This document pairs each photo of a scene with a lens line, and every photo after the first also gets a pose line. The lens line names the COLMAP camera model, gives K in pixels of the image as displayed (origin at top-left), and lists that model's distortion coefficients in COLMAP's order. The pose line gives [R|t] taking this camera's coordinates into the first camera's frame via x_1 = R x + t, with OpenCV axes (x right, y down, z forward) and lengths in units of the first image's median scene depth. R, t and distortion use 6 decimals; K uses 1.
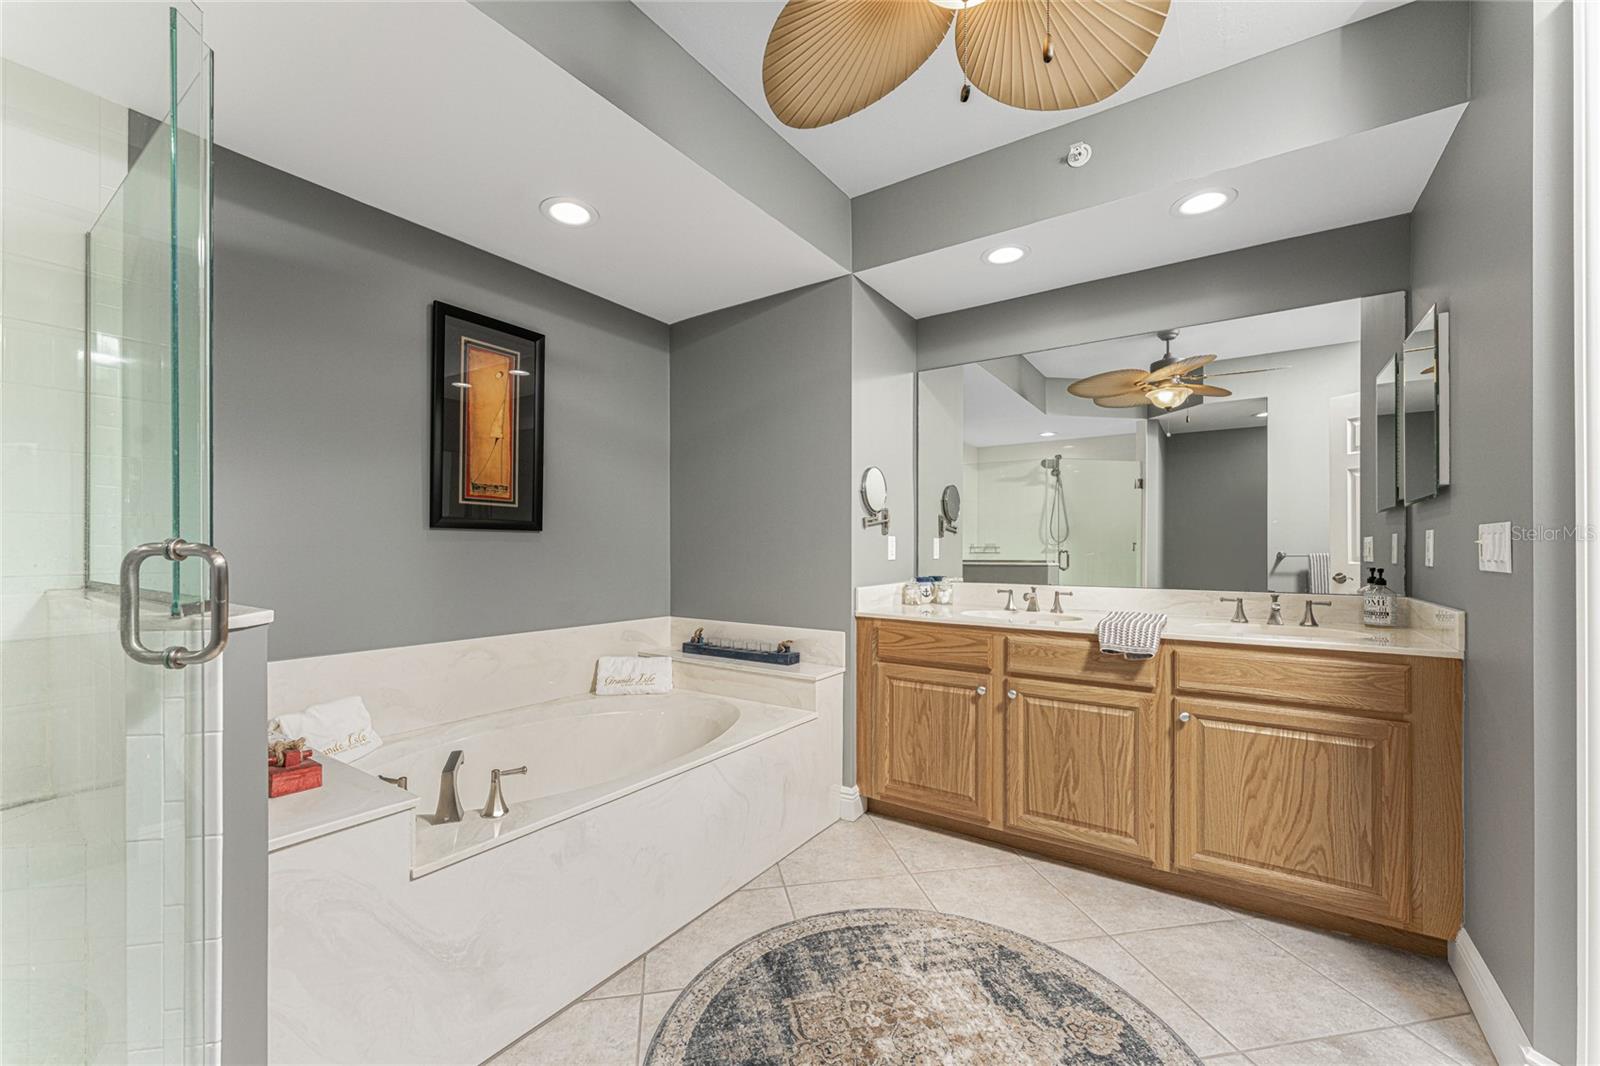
lens RADIAL K [[654.8, 0, 799.1], [0, 654.8, 545.0], [0, 0, 1]] dist [0.003721, -0.001192]
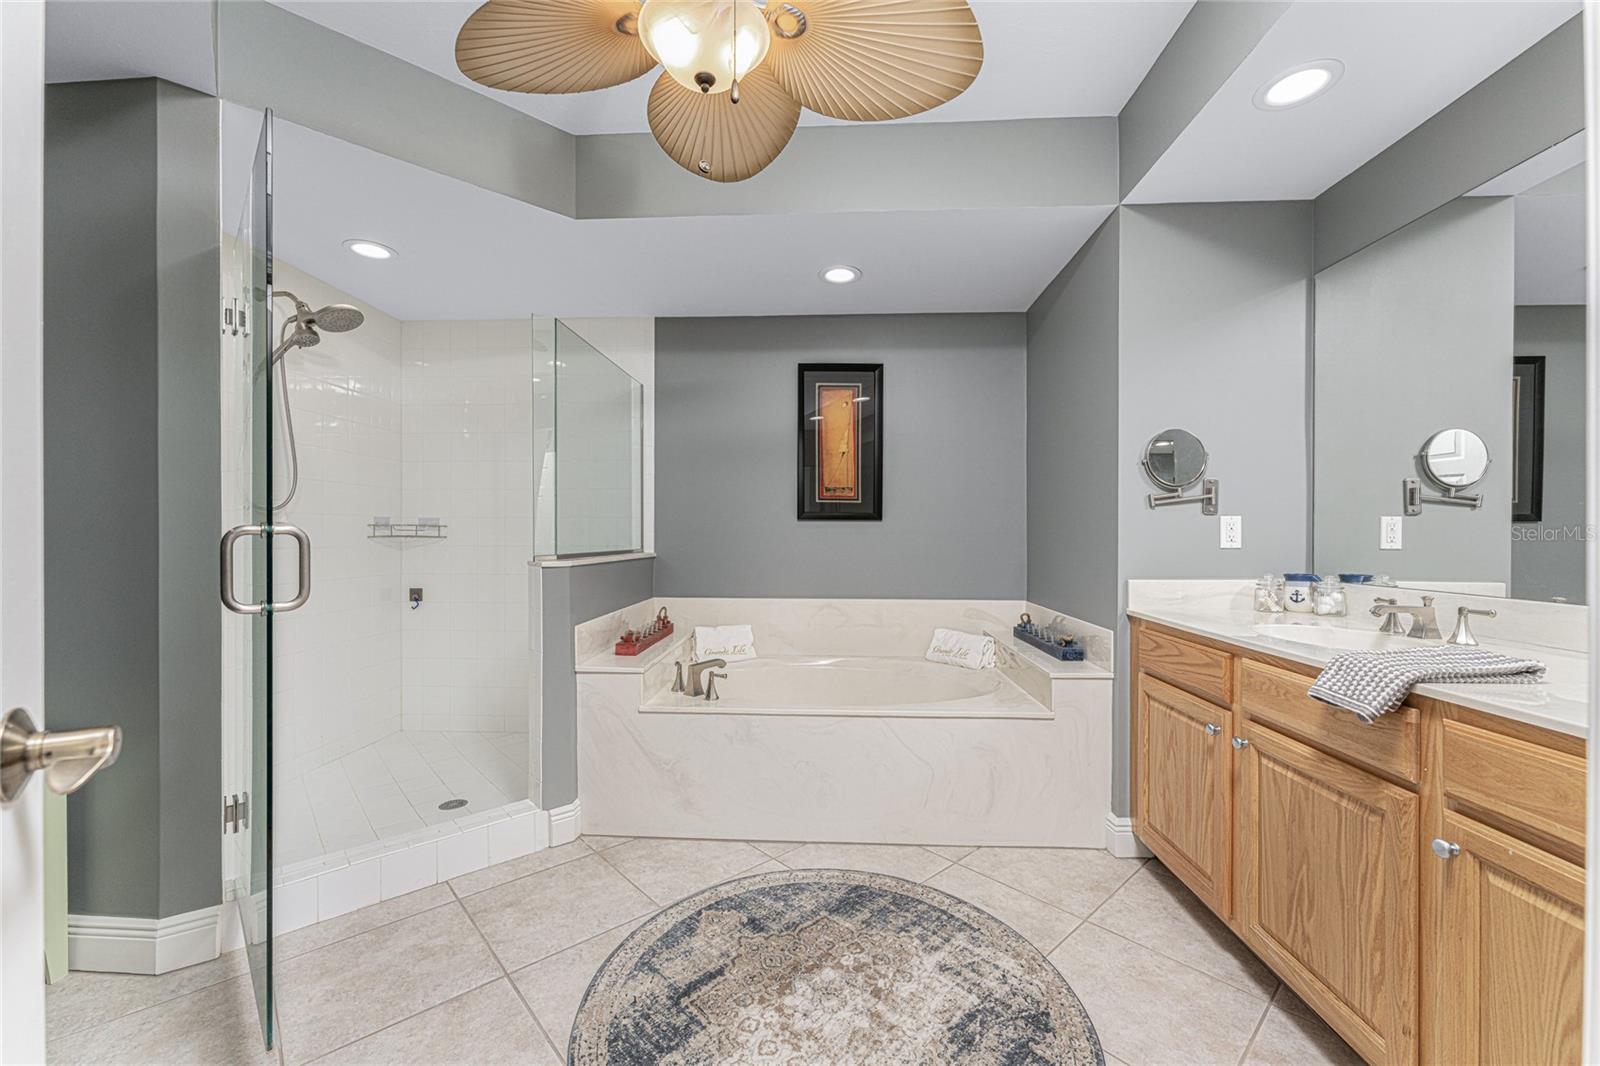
lens RADIAL K [[654.8, 0, 792.9], [0, 654.8, 535.2], [0, 0, 1]] dist [0.003721, -0.001192]
pose [[0.504314, -0.001014, -0.863520, 0.685256], [0.005184, 0.999985, 0.001853, 0.004747], [0.863505, -0.005411, 0.504311, 0.246876]]
